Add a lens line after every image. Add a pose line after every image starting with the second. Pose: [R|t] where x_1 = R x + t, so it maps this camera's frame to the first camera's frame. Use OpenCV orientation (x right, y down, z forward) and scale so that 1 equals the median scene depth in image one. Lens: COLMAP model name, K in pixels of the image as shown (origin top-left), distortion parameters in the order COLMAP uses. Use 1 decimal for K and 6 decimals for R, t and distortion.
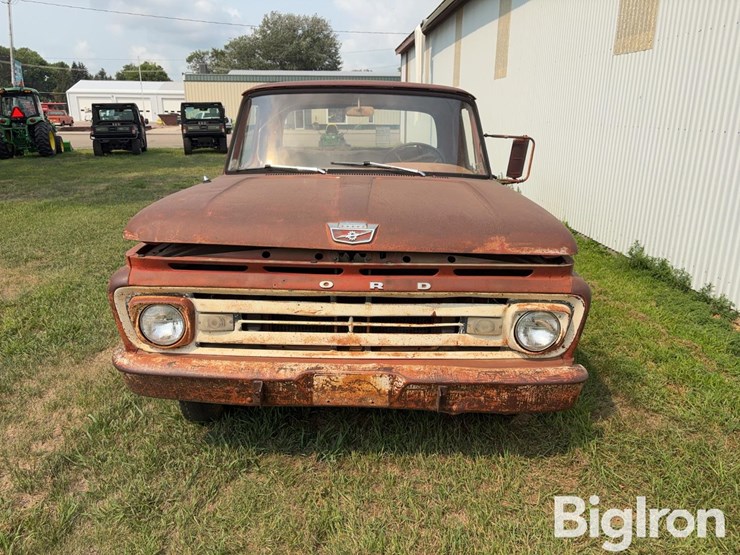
lens RADIAL K [[562.4, 0, 373.4], [0, 562.4, 276.7], [0, 0, 1]] dist [0.055333, -0.065242]
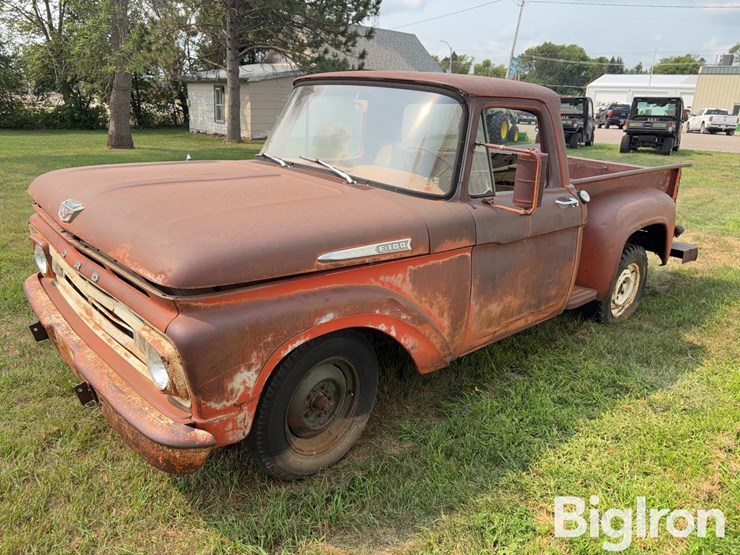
lens RADIAL K [[562.4, 0, 370.6], [0, 562.4, 279.3], [0, 0, 1]] dist [0.055333, -0.065242]
pose [[0.657293, 0.250227, -0.710881, 0.555589], [-0.240823, 0.963552, 0.116498, -0.106059], [0.714122, 0.094623, 0.693597, 0.326095]]
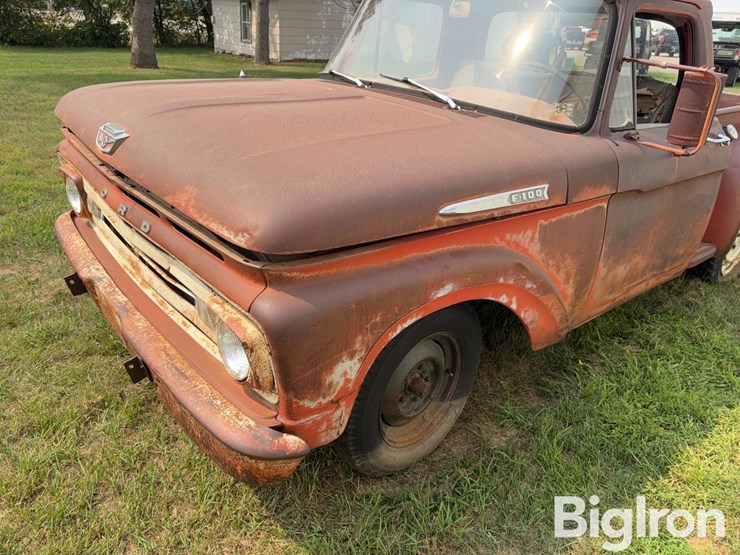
lens RADIAL K [[562.4, 0, 371.1], [0, 562.4, 281.6], [0, 0, 1]] dist [0.055333, -0.065242]
pose [[0.622815, 0.355716, -0.696826, 0.422149], [-0.261727, 0.934076, 0.242899, -0.090958], [0.737292, 0.031097, 0.674858, 0.351869]]
